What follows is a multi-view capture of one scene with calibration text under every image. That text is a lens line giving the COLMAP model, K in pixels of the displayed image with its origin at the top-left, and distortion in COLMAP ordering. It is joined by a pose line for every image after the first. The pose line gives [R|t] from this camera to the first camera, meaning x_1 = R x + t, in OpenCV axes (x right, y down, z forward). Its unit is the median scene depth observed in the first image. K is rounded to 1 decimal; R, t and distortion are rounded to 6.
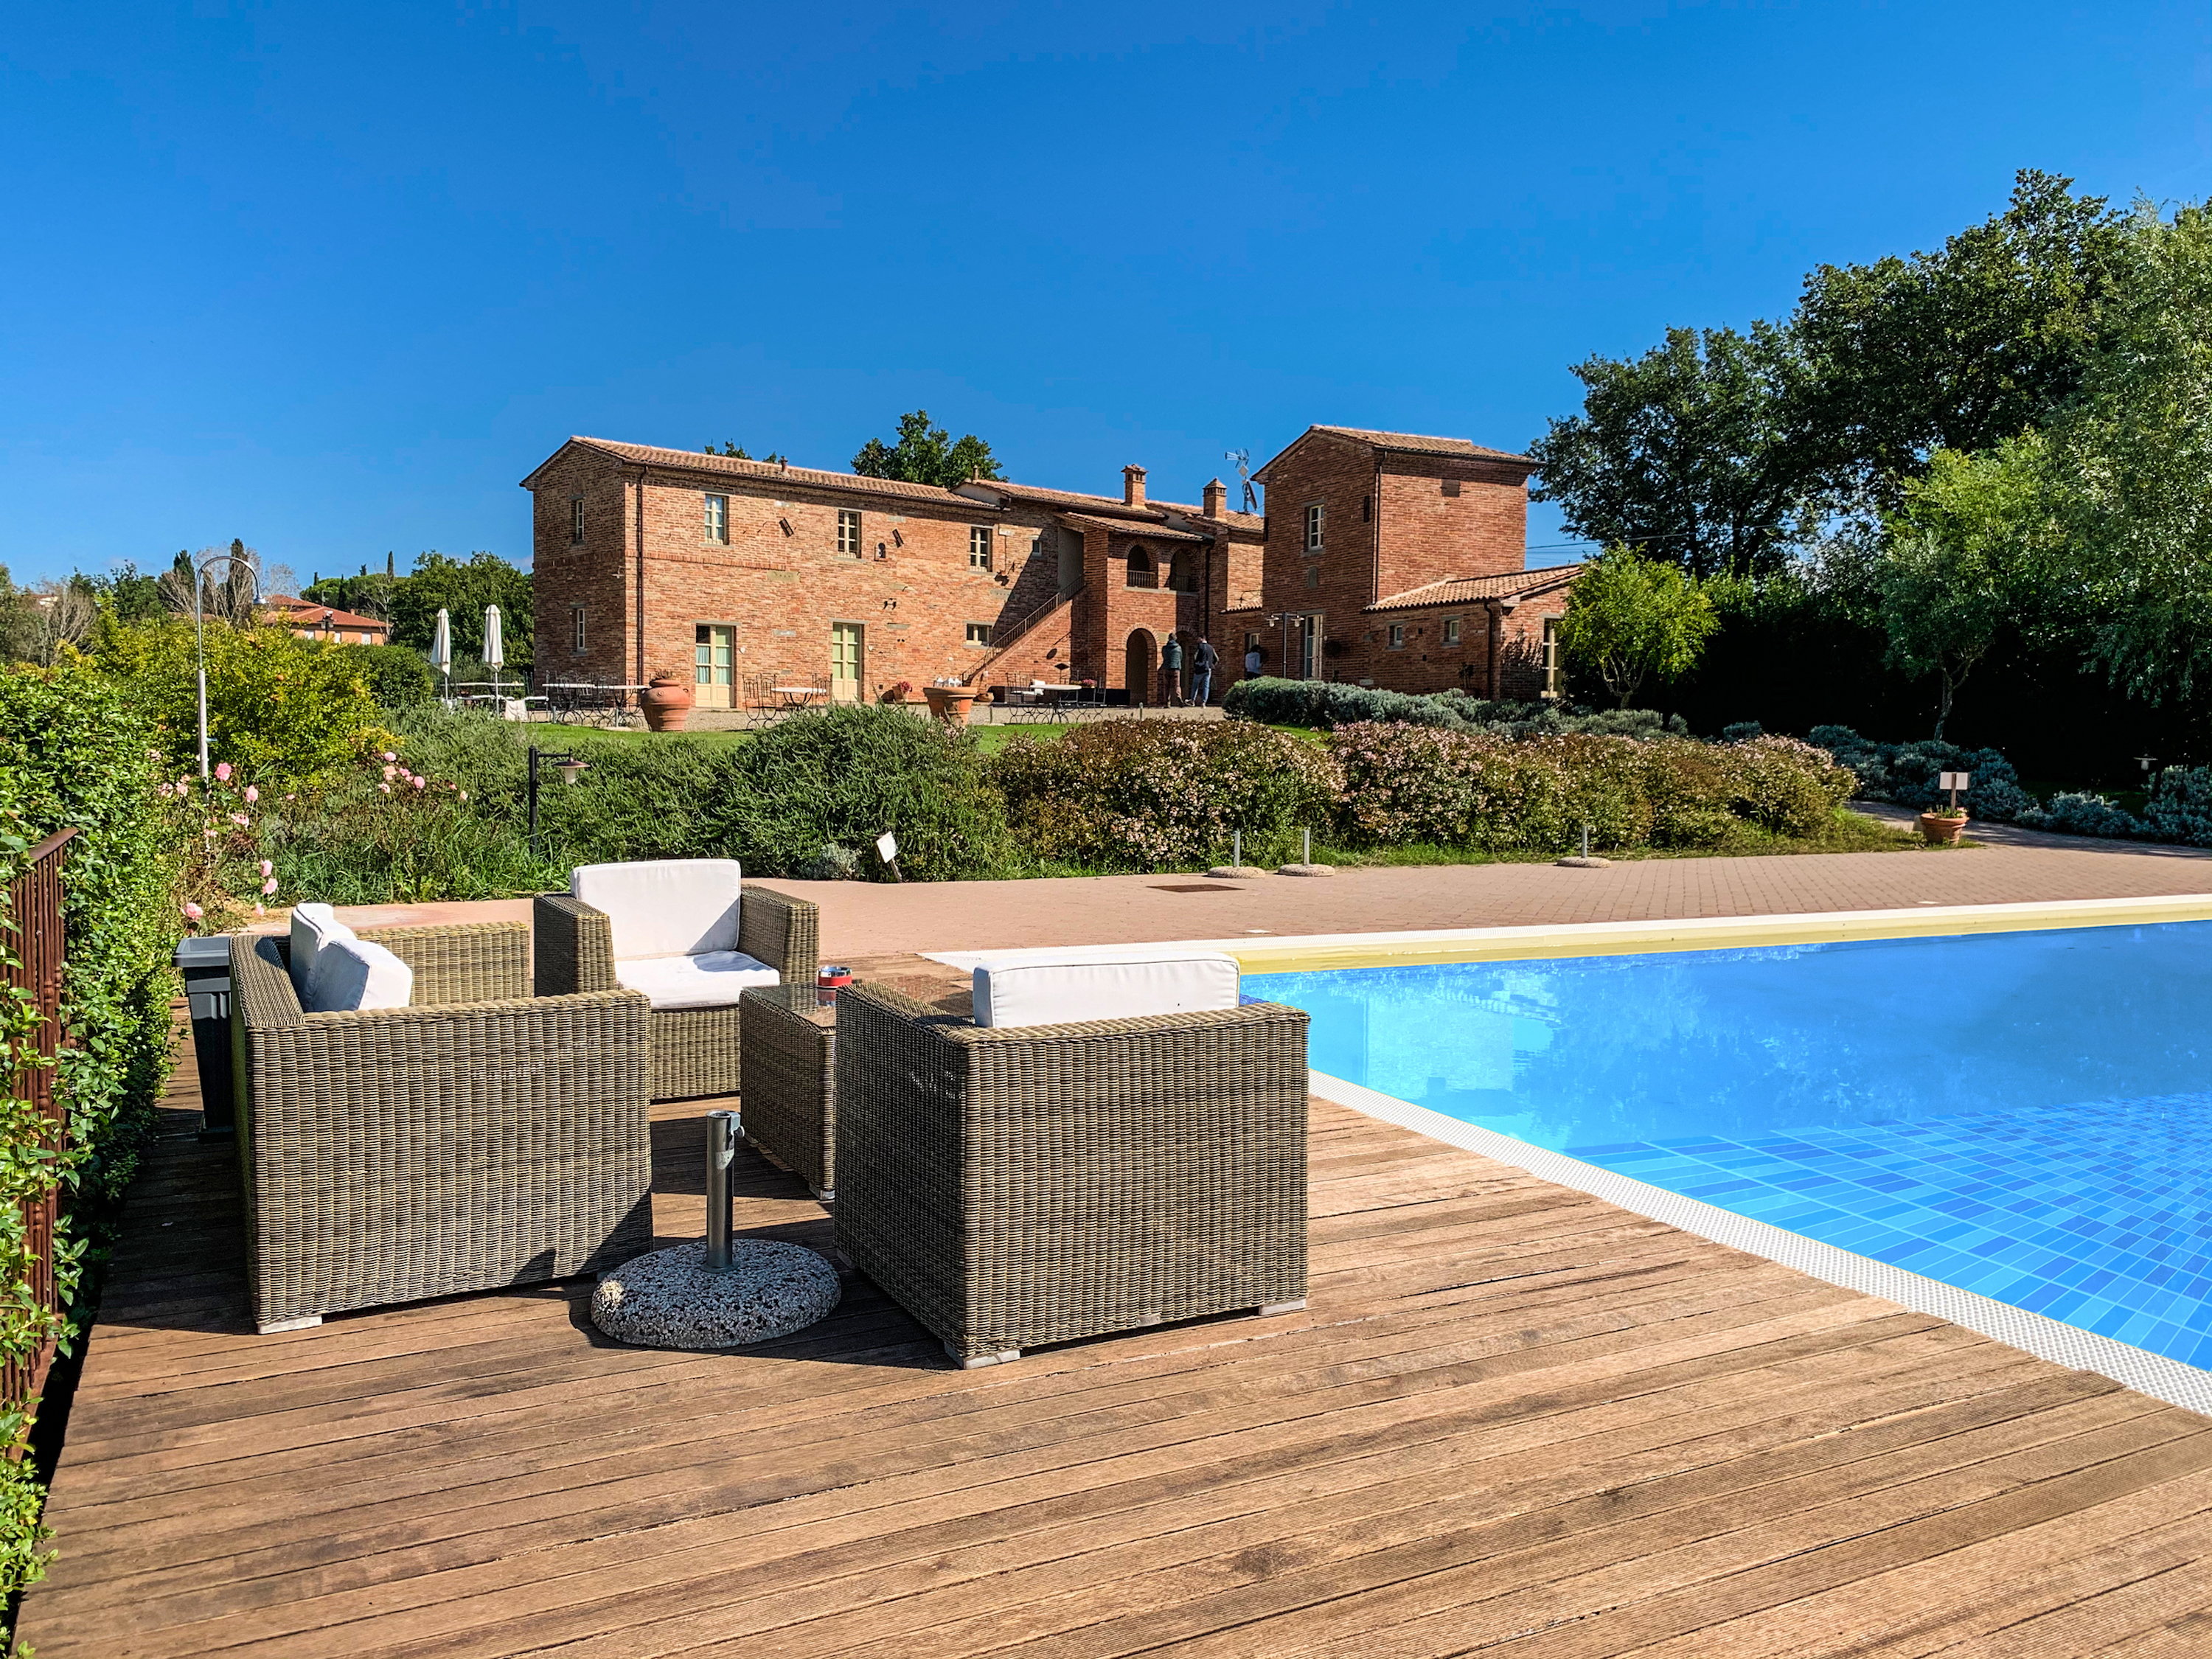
lens RADIAL K [[1677.7, 0, 1126.9], [0, 1677.7, 761.2], [0, 0, 1]] dist [0.035293, -0.067801]
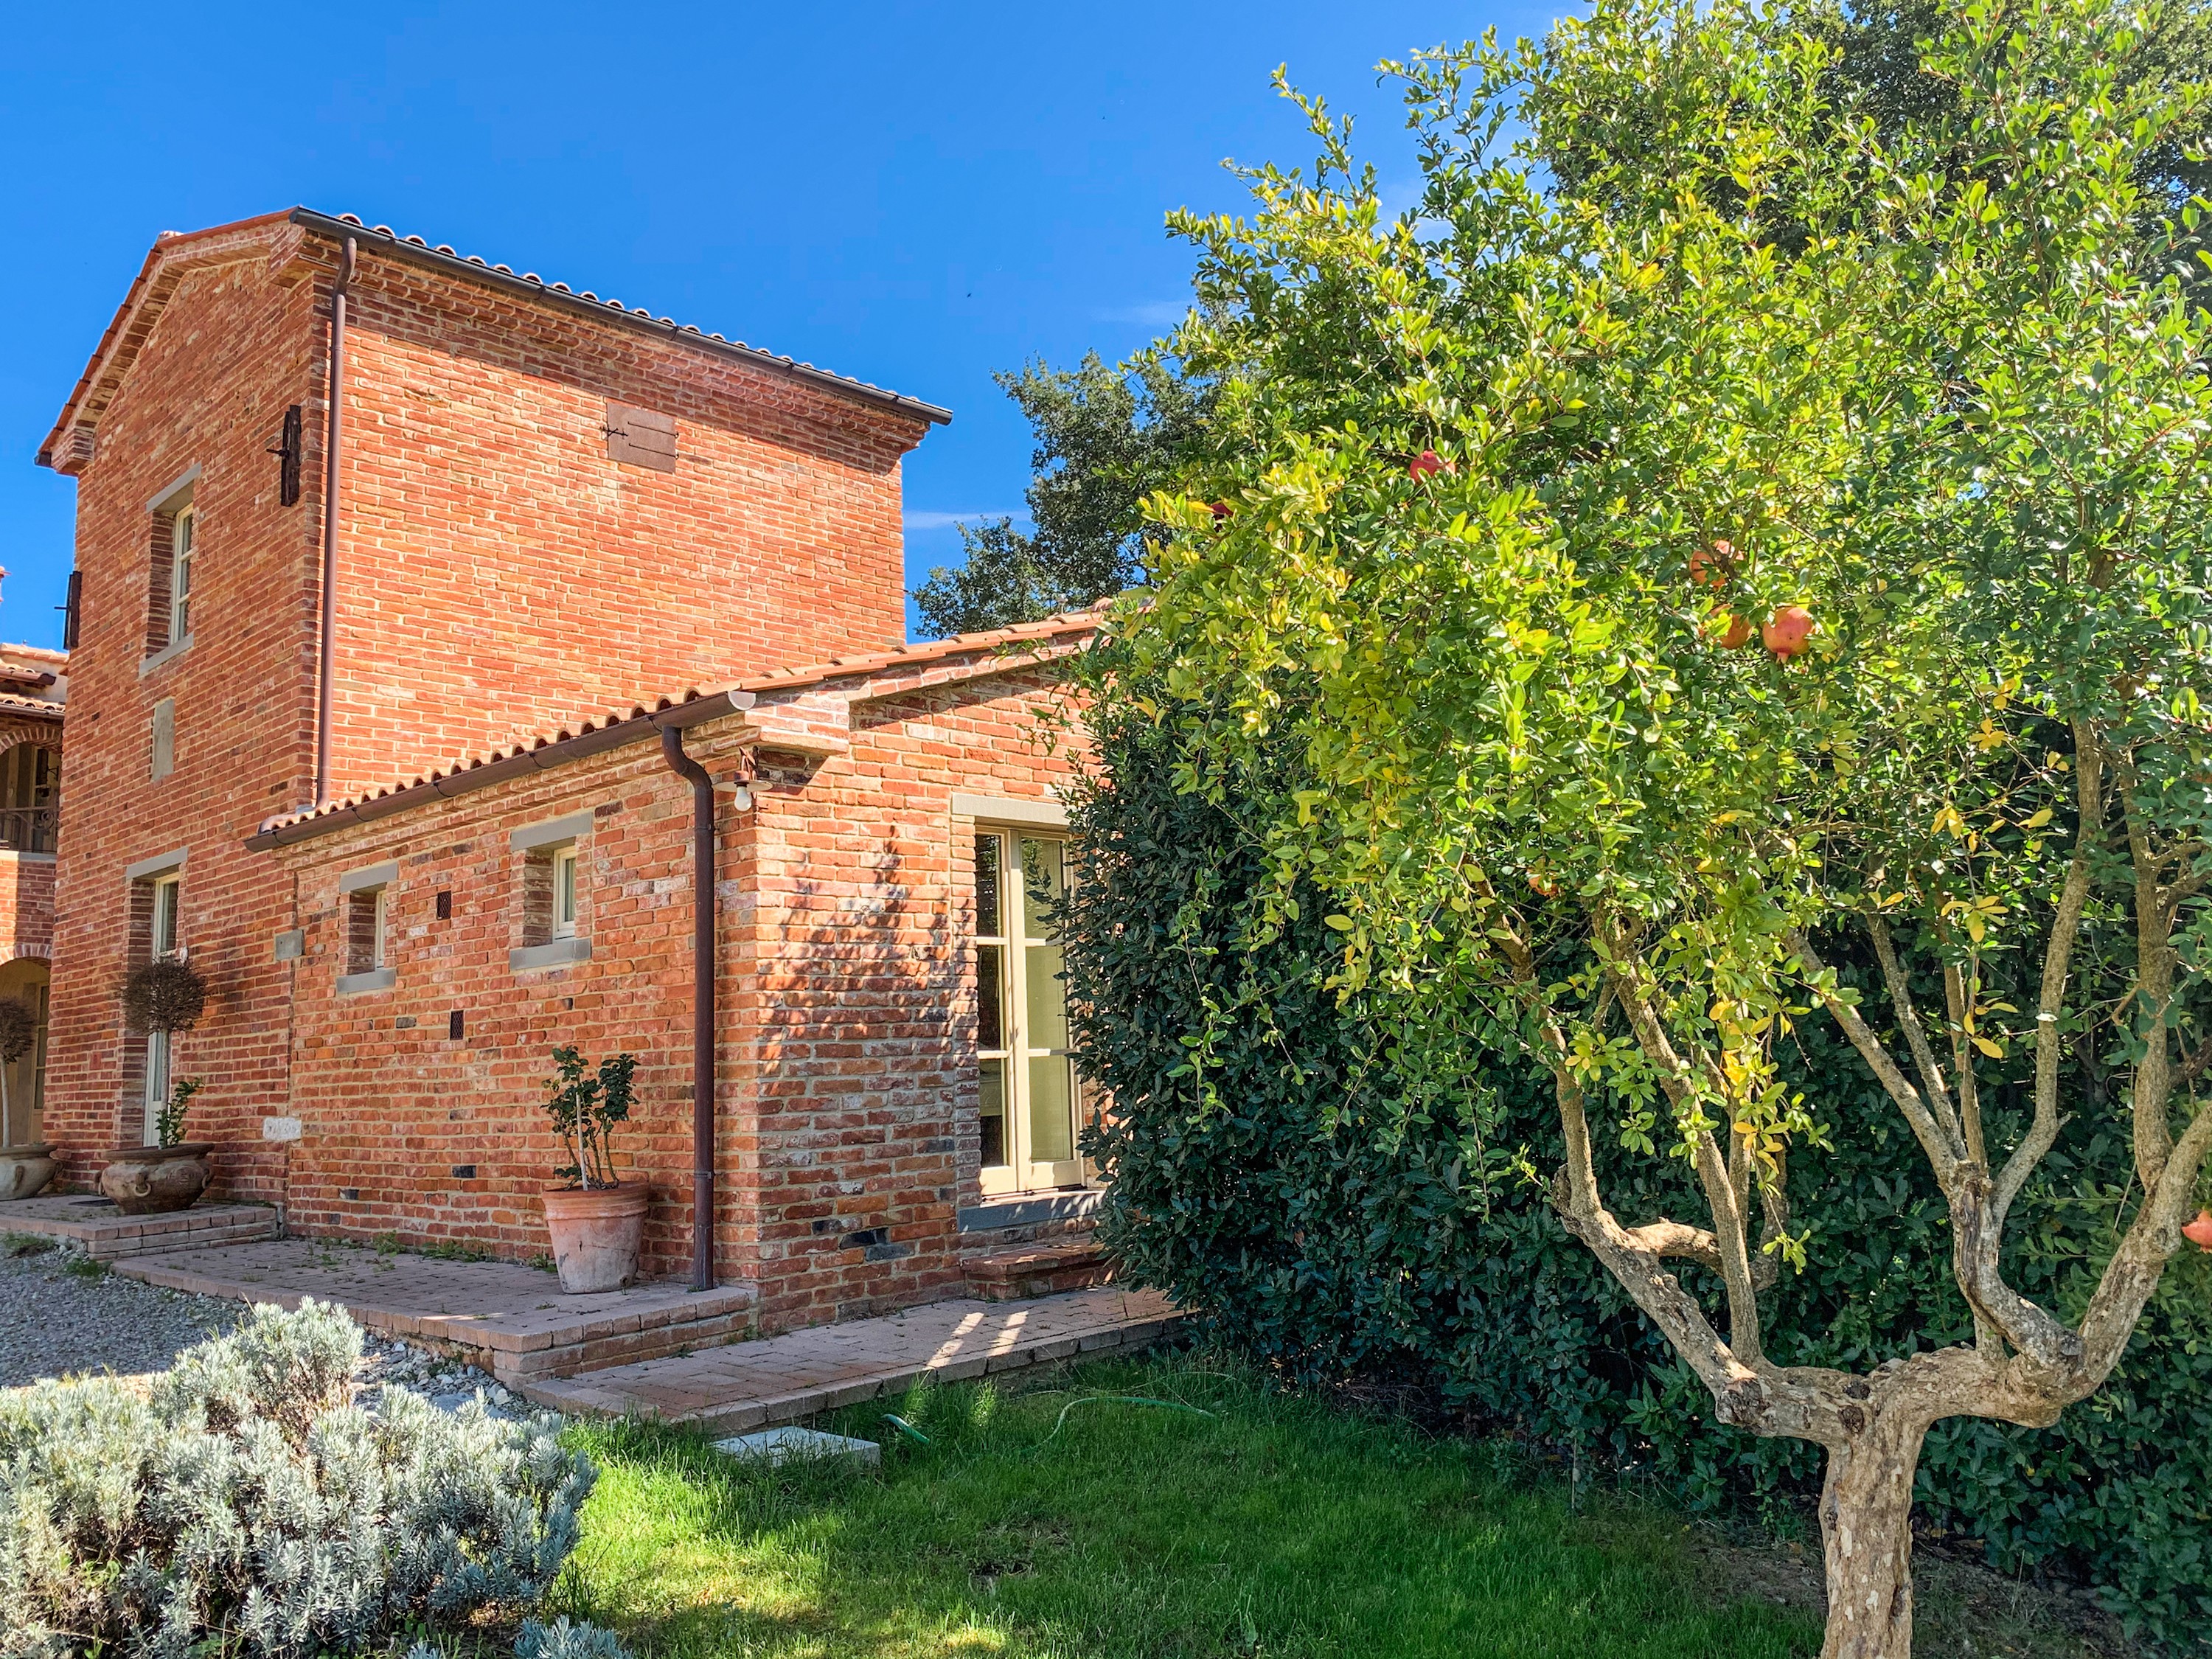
lens RADIAL K [[1677.7, 0, 1106.5], [0, 1677.7, 832.1], [0, 0, 1]] dist [0.035293, -0.067801]
pose [[0.947517, -0.014221, 0.319390, 0.146143], [0.063401, 0.987527, -0.144119, -0.038304], [-0.313357, 0.156805, 0.936600, 0.592733]]
